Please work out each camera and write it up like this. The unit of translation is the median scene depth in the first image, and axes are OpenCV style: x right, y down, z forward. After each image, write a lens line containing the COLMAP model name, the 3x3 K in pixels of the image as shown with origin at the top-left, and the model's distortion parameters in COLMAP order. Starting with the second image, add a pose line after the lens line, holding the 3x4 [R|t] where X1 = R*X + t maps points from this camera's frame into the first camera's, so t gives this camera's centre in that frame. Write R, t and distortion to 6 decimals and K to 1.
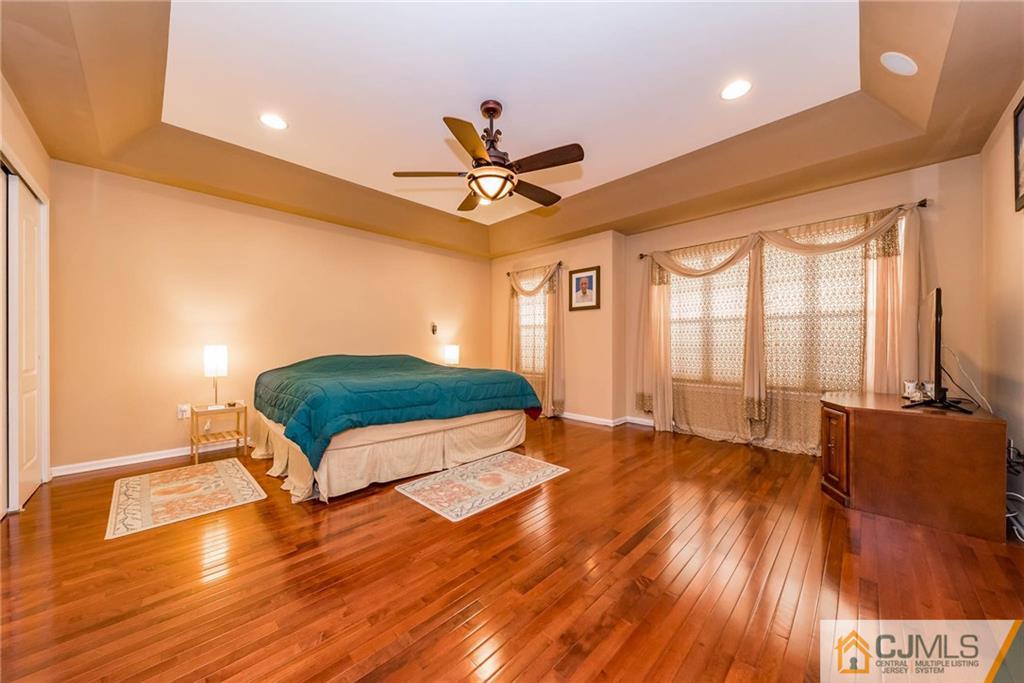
lens RADIAL K [[355.5, 0, 519.9], [0, 355.5, 340.5], [0, 0, 1]] dist [0.007327, -0.000085]
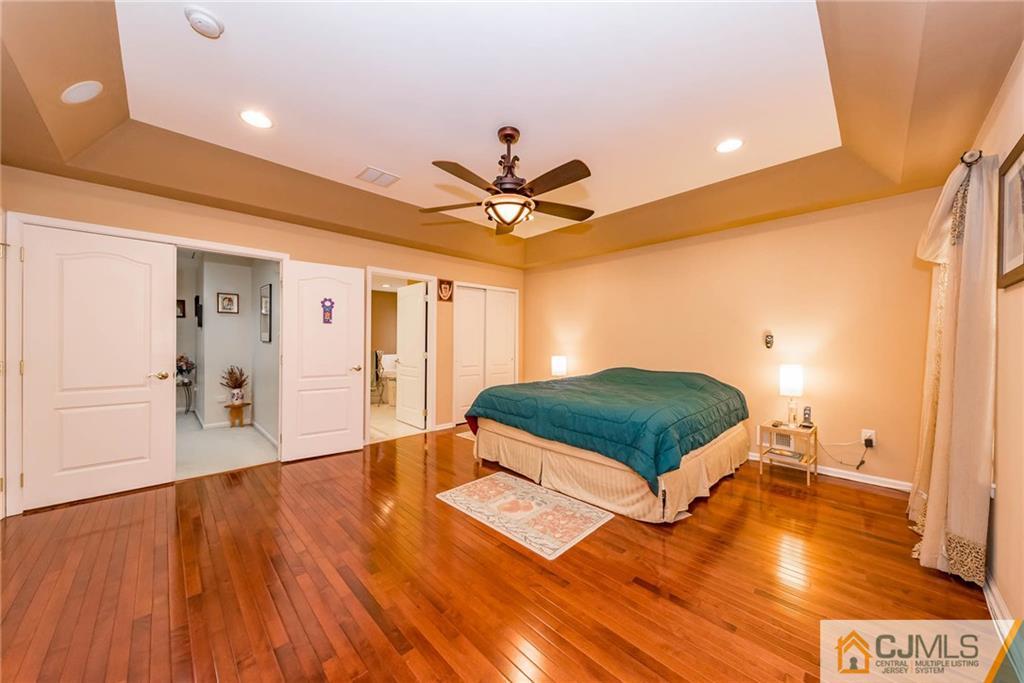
lens RADIAL K [[355.5, 0, 520.2], [0, 355.5, 345.8], [0, 0, 1]] dist [0.007327, -0.000085]
pose [[-0.023358, -0.000346, -0.999727, 0.853467], [-0.005440, 0.999985, -0.000219, -0.037051], [0.999712, 0.005434, -0.023359, 1.013619]]
